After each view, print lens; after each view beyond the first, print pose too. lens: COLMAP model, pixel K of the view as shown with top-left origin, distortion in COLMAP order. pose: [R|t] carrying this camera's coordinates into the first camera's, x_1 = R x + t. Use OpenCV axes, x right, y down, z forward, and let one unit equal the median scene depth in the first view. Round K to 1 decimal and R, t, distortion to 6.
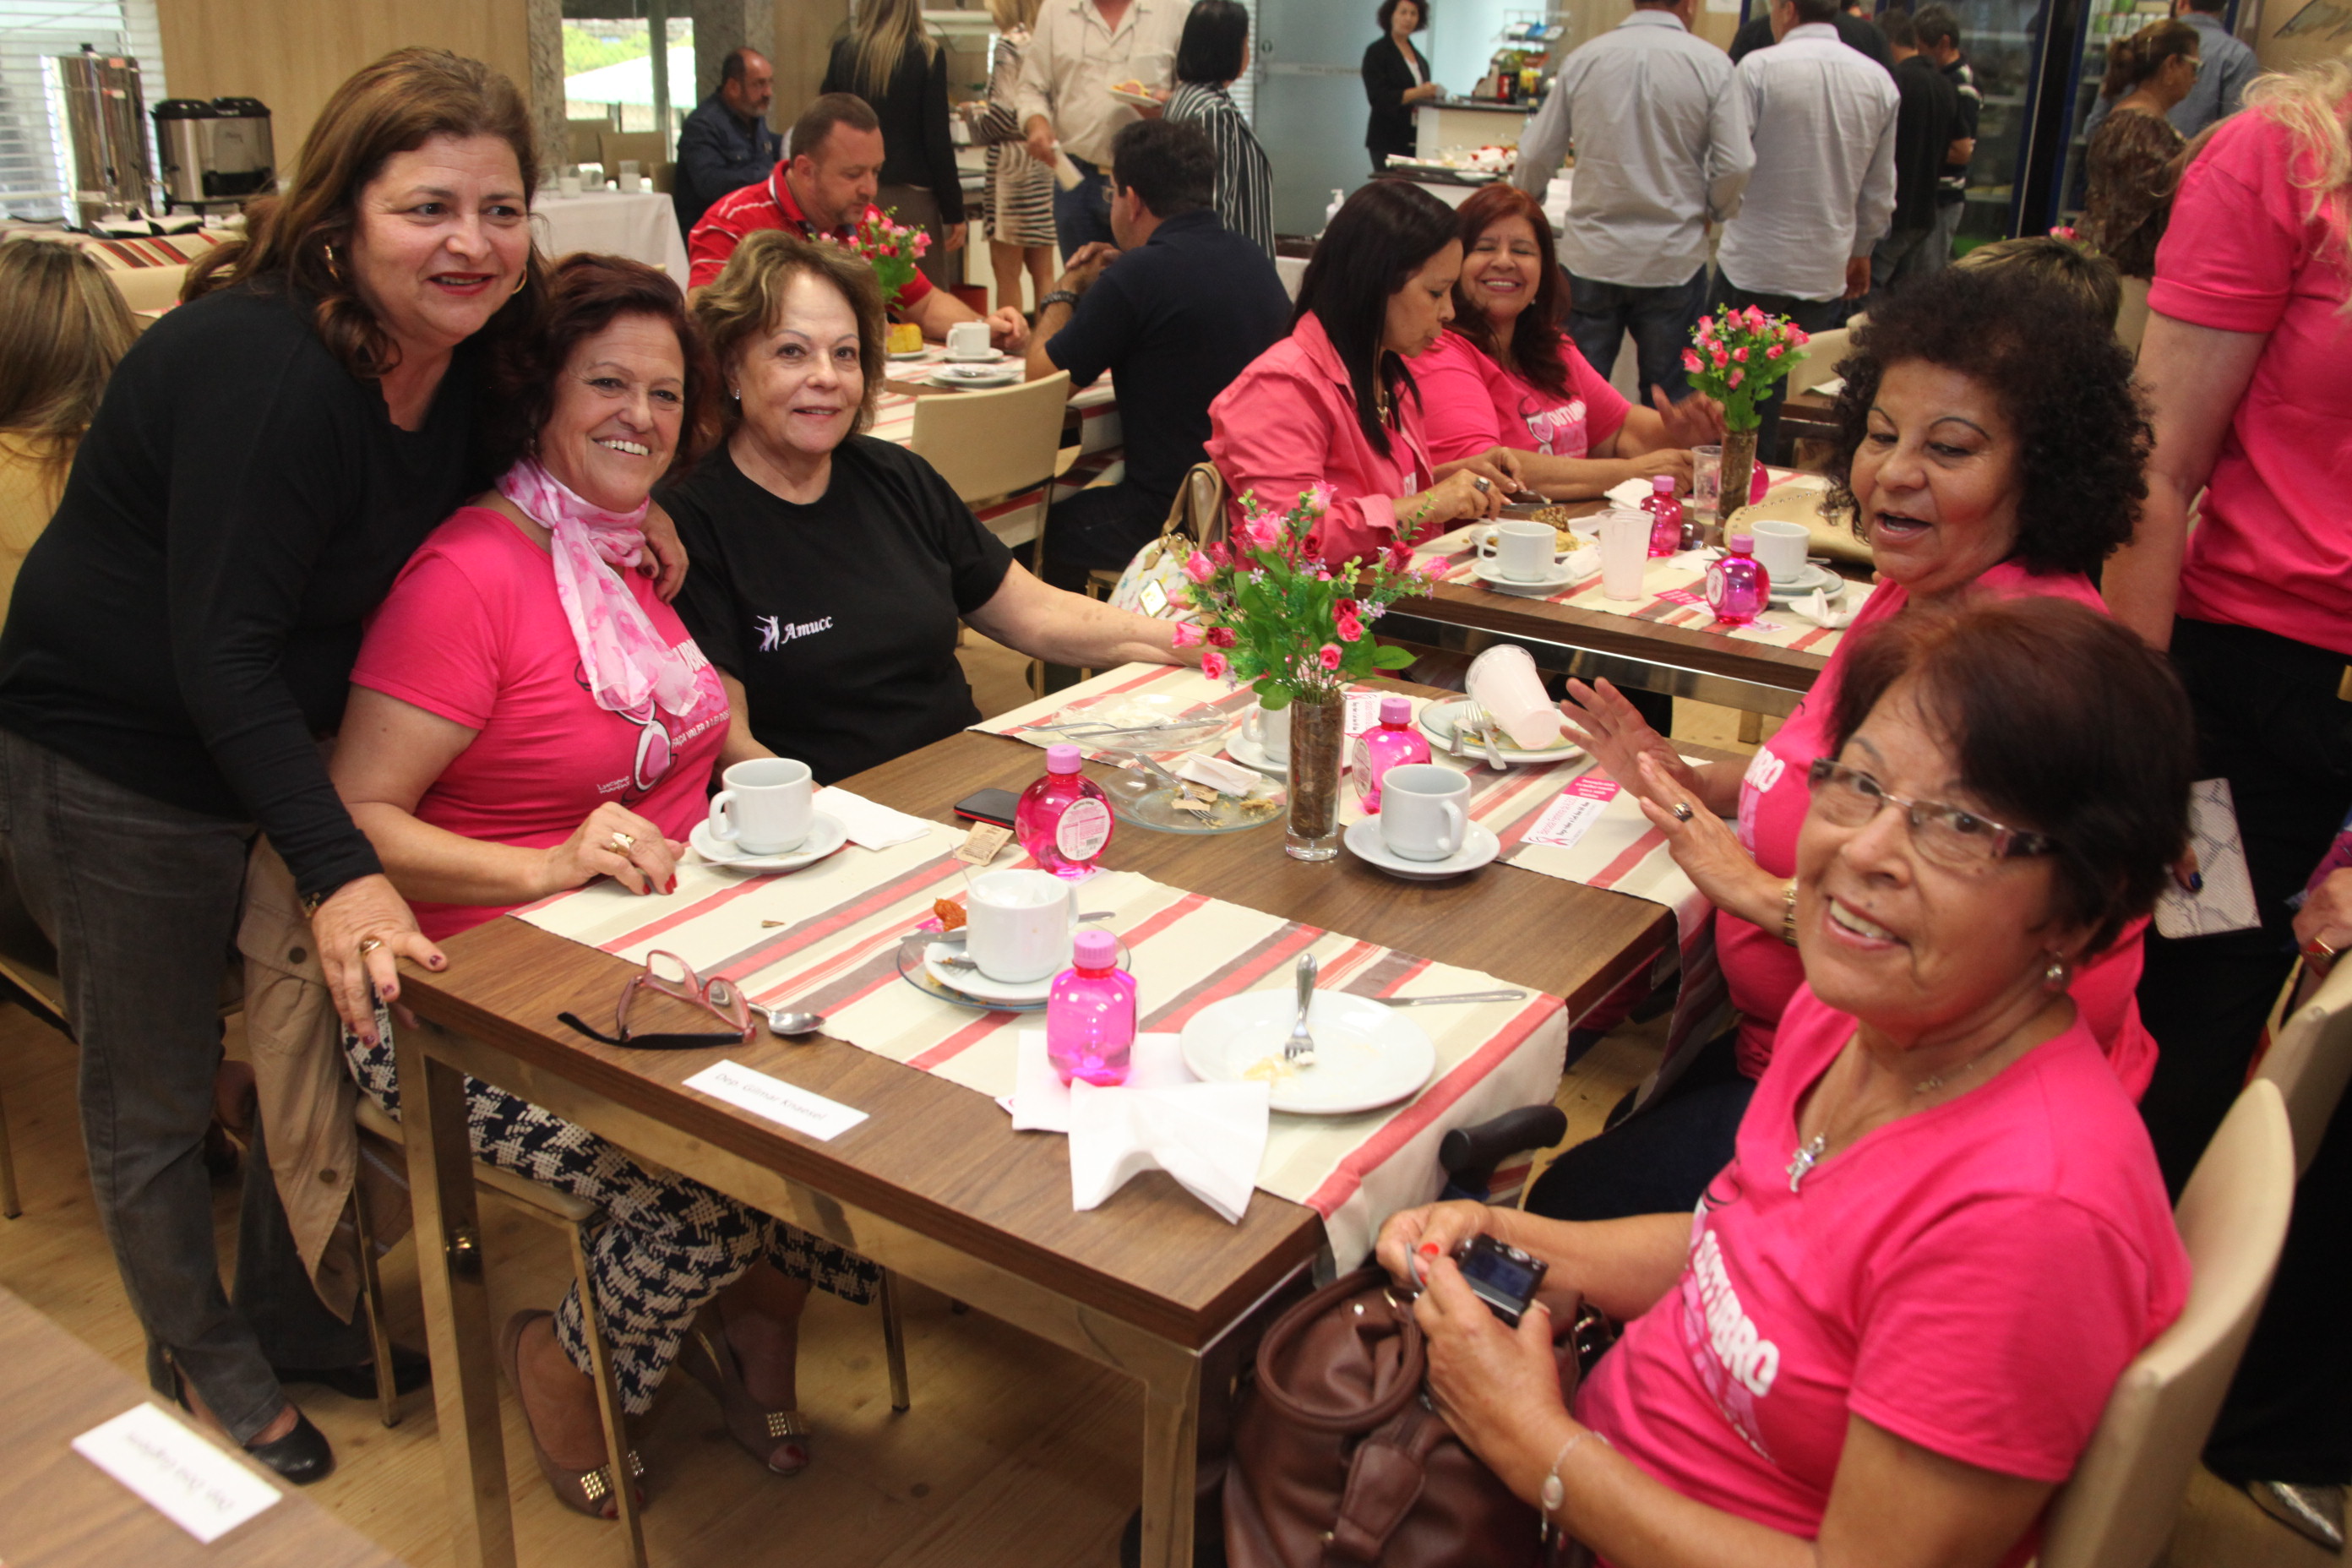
lens RADIAL K [[2091.0, 0, 1192.6], [0, 2091.0, 776.7], [0, 0, 1]] dist [-0.145069, 0.153920]
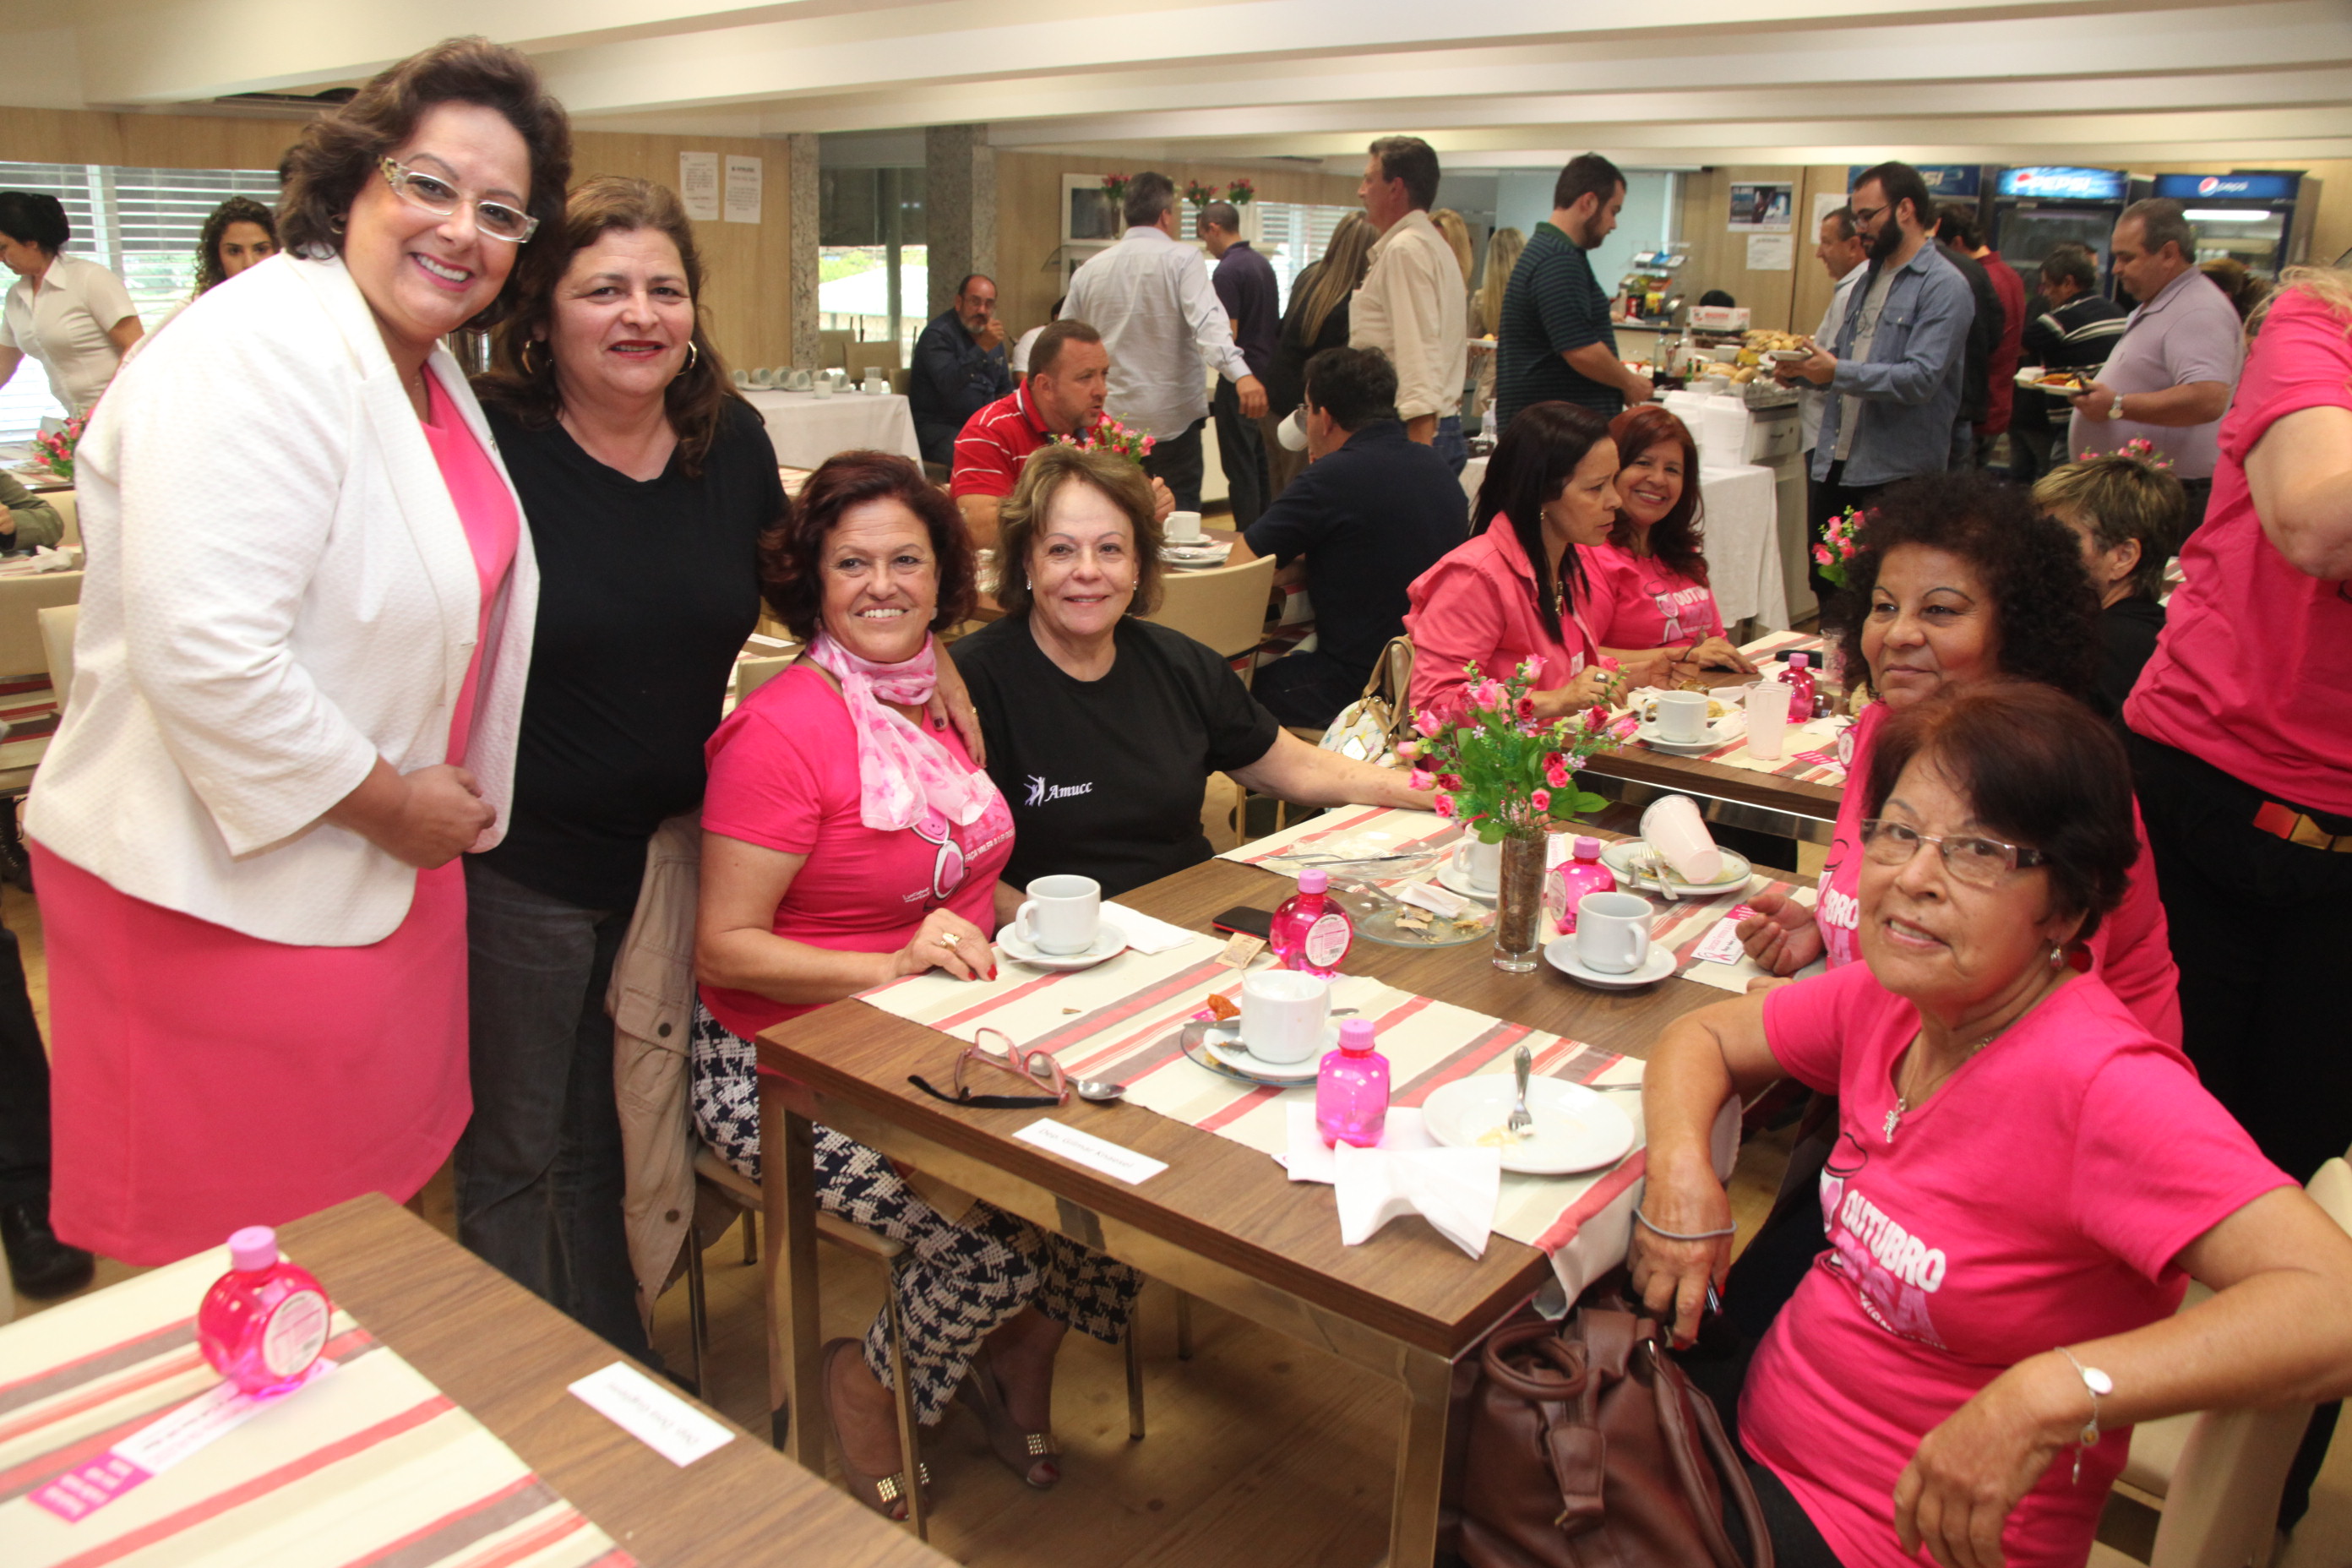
lens RADIAL K [[1902.4, 0, 1176.0], [0, 1902.4, 784.0], [0, 0, 1]] dist [-0.171342, 0.143723]
pose [[0.996727, 0.019992, -0.078324, -0.053392], [-0.025429, 0.997290, -0.069036, 0.012652], [0.076732, 0.070802, 0.994535, -0.090388]]
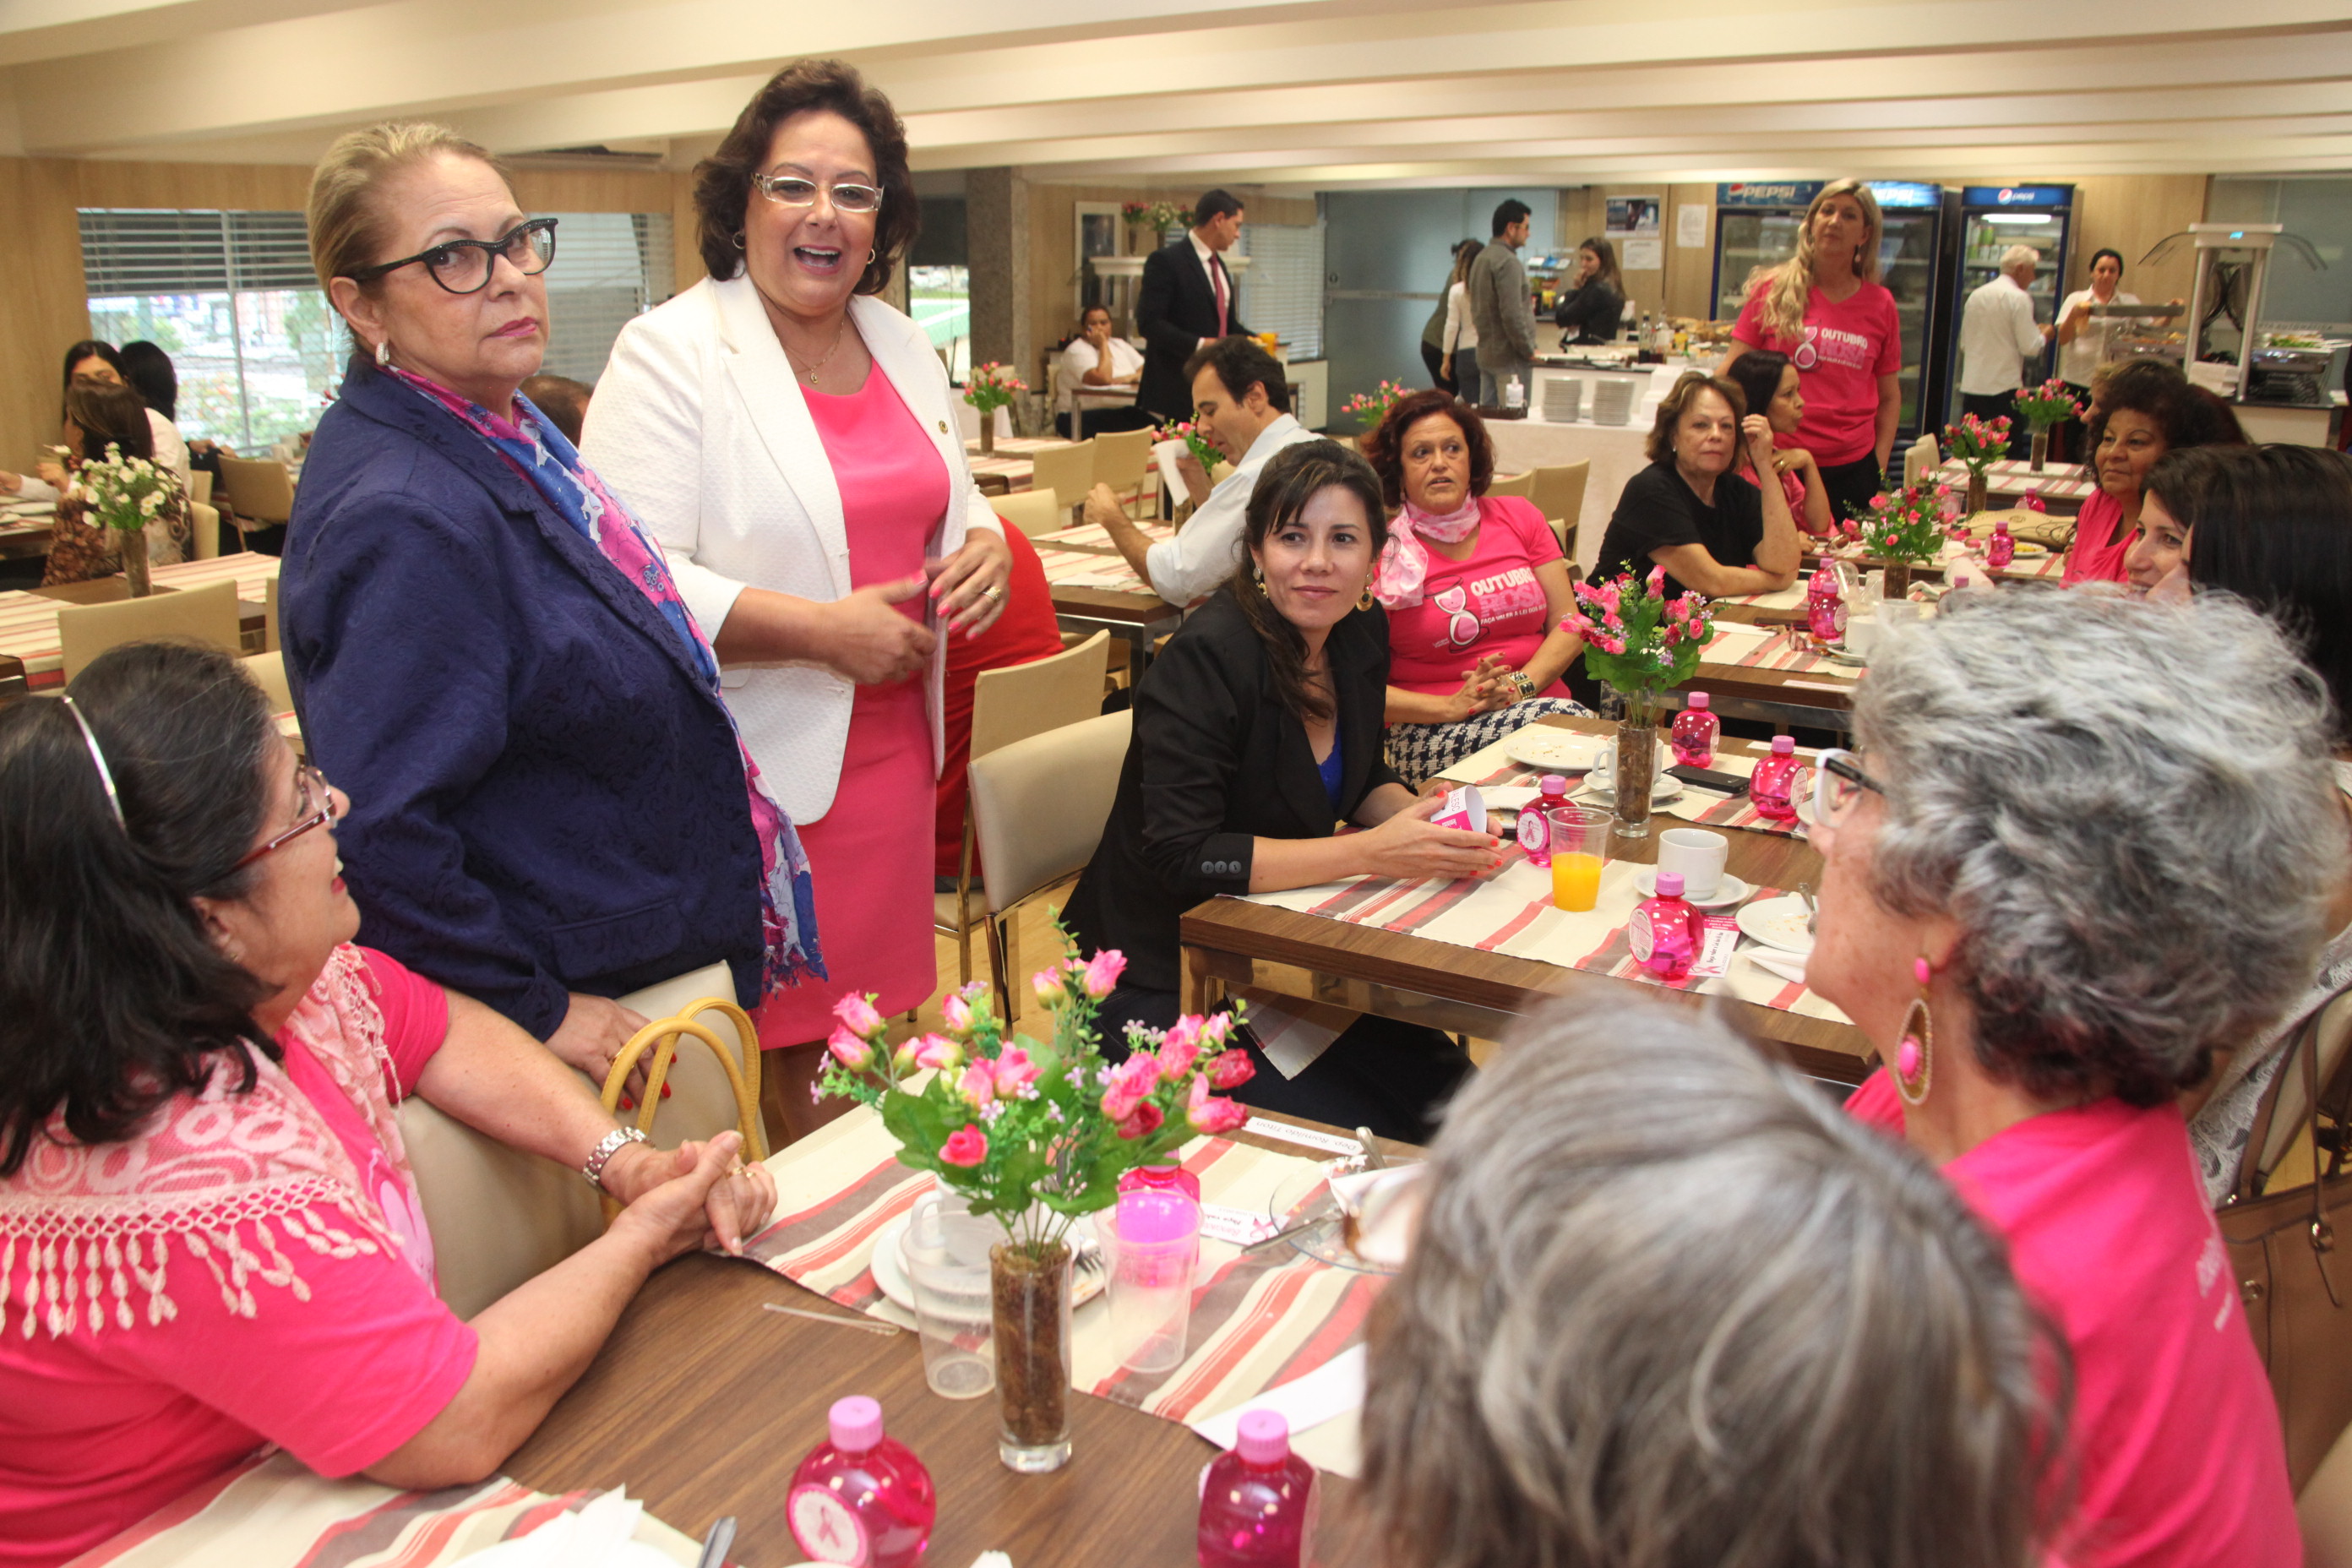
lens RADIAL K [[1876.2, 0, 1180.6], [0, 1876.2, 825.1], [0, 0, 1]] dist [-0.173026, 0.128691]
pose [[0.997793, -0.041693, 0.051685, -0.635914], [0.044332, 0.997715, -0.050994, 0.226680], [-0.049441, 0.053173, 0.997361, -0.701736]]
